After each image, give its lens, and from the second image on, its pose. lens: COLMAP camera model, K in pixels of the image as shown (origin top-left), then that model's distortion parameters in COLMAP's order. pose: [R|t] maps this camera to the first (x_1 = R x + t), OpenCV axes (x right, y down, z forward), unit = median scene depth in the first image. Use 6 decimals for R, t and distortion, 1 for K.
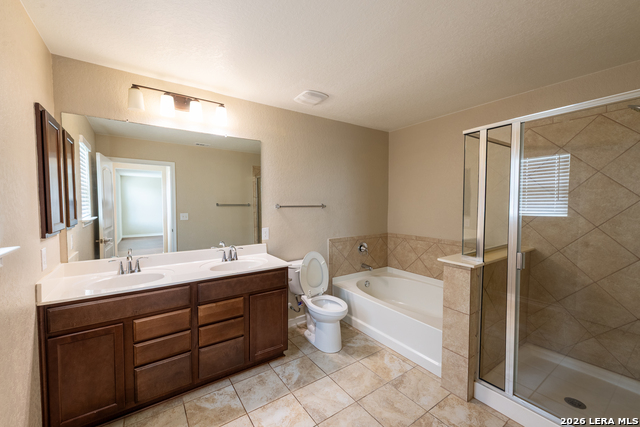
lens RADIAL K [[257.3, 0, 309.4], [0, 257.3, 213.7], [0, 0, 1]] dist [0.001348, -0.000254]
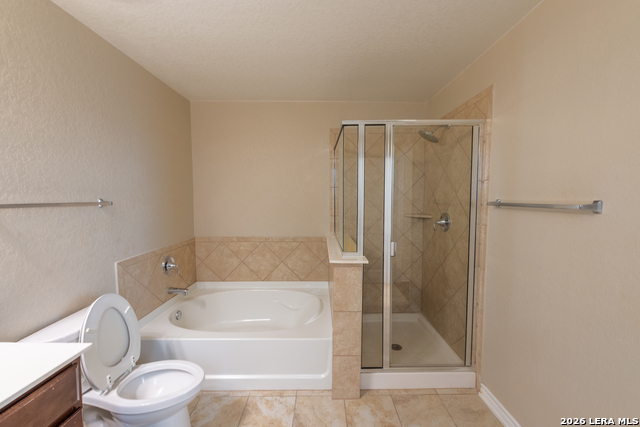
lens RADIAL K [[257.3, 0, 309.4], [0, 257.3, 213.7], [0, 0, 1]] dist [0.001348, -0.000254]
pose [[0.536893, -0.052604, 0.842008, -0.170746], [0.035095, 0.998583, 0.040009, -0.015119], [-0.842920, 0.008070, 0.537979, 0.369288]]
